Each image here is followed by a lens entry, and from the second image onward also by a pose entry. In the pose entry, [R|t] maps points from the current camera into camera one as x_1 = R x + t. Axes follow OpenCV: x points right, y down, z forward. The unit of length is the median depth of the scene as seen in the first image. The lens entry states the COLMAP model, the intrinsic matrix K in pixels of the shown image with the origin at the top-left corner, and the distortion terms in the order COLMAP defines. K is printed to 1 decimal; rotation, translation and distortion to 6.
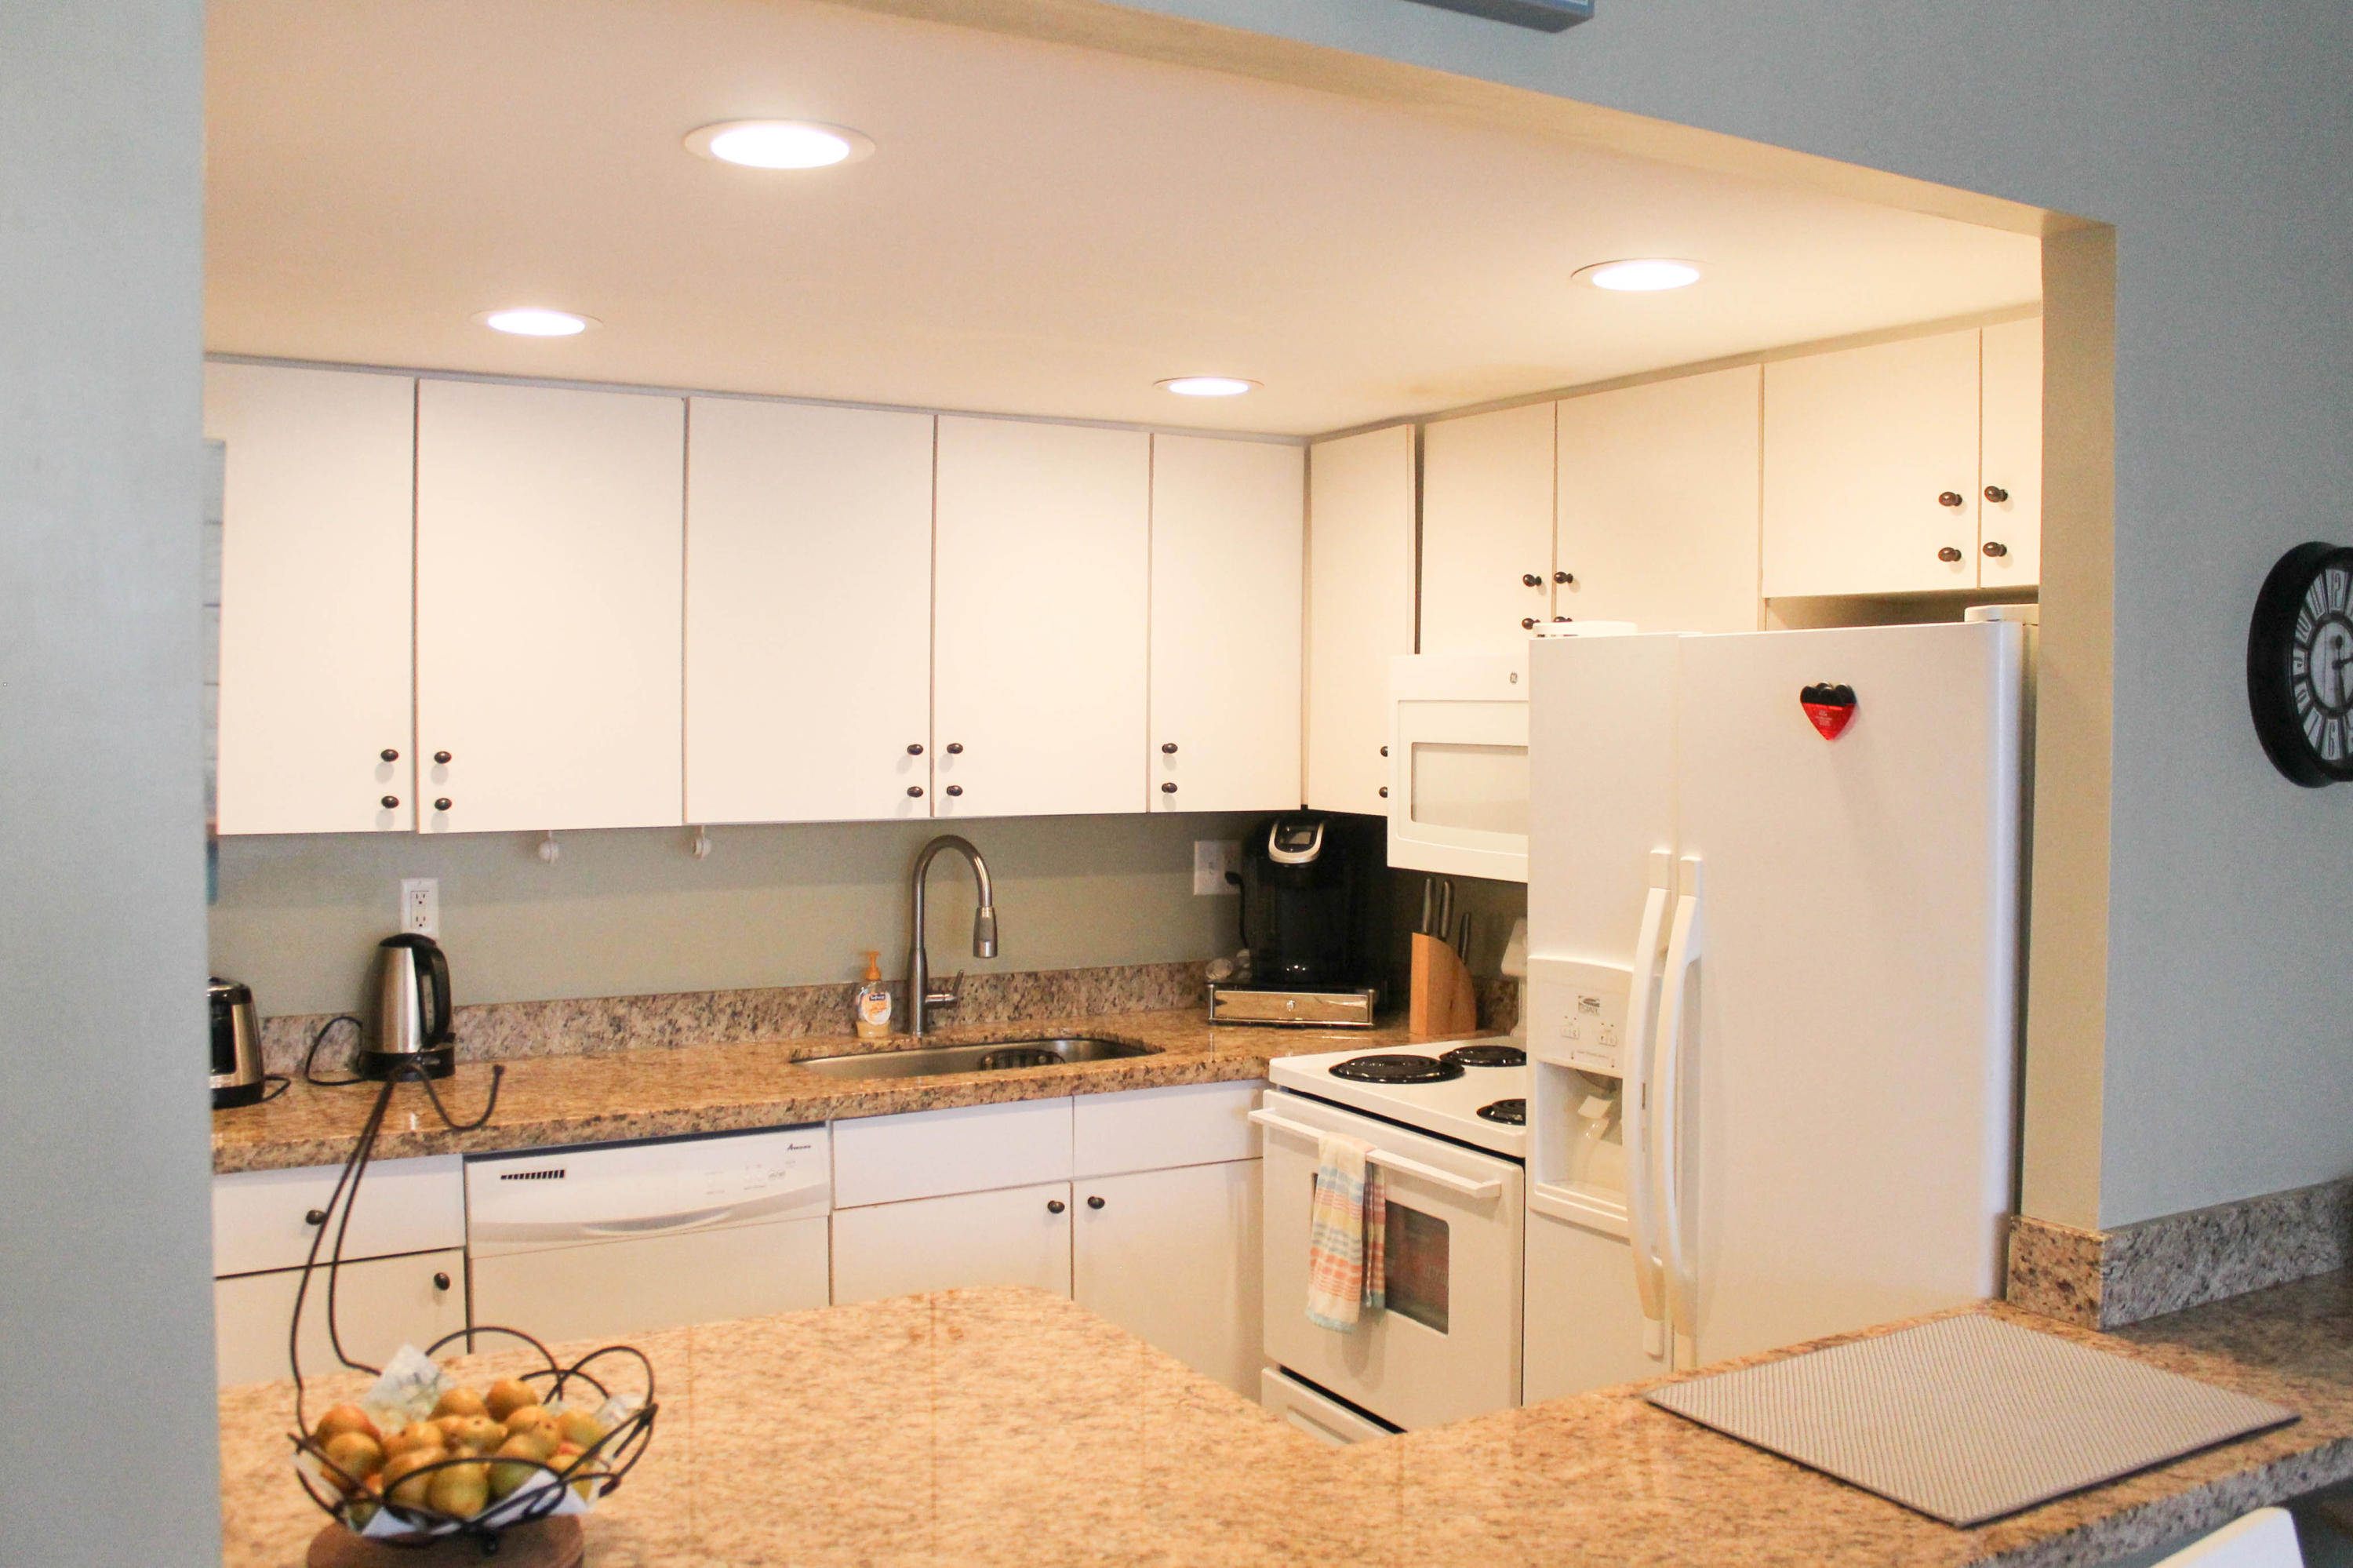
lens RADIAL K [[1950.5, 0, 1176.5], [0, 1950.5, 784.0], [0, 0, 1]] dist [-0.106704, 0.018818]
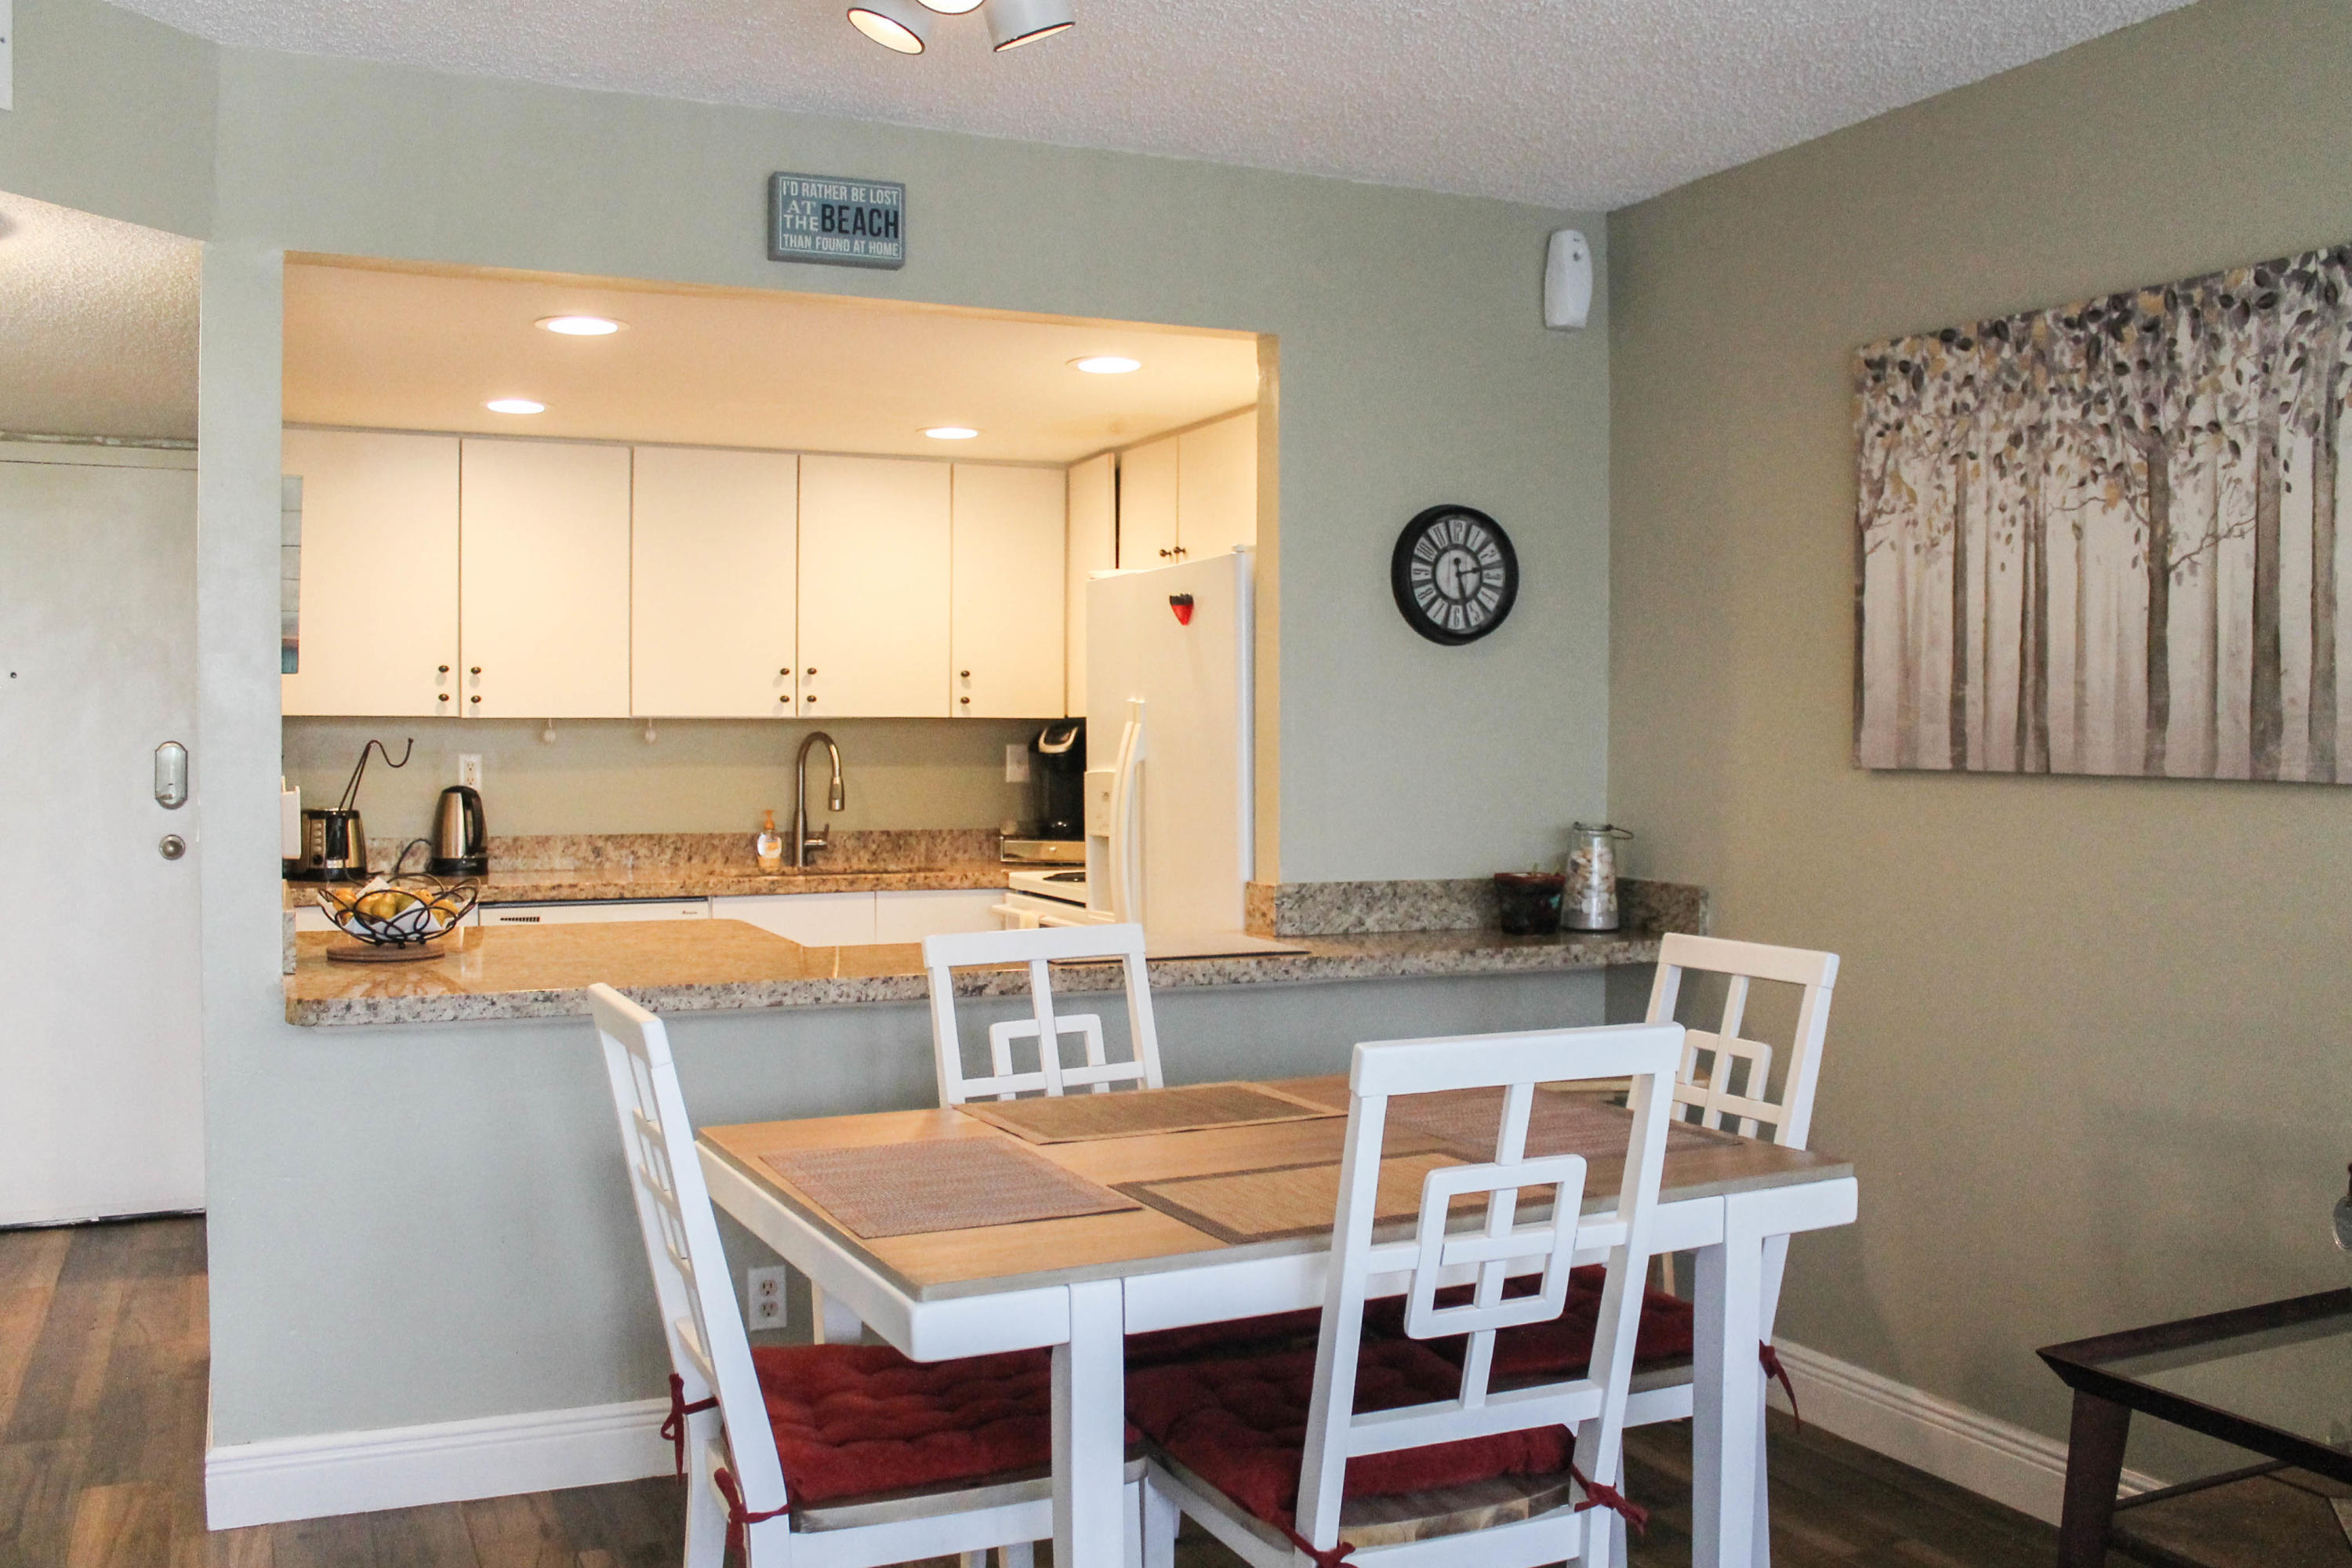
lens RADIAL K [[1949.5, 0, 1176.0], [0, 1949.5, 784.0], [0, 0, 1]] dist [-0.106704, 0.018818]
pose [[0.995278, -0.003412, -0.097001, 0.328304], [0.001806, 0.999860, -0.016639, 0.099049], [0.097044, 0.016385, 0.995145, -0.503965]]
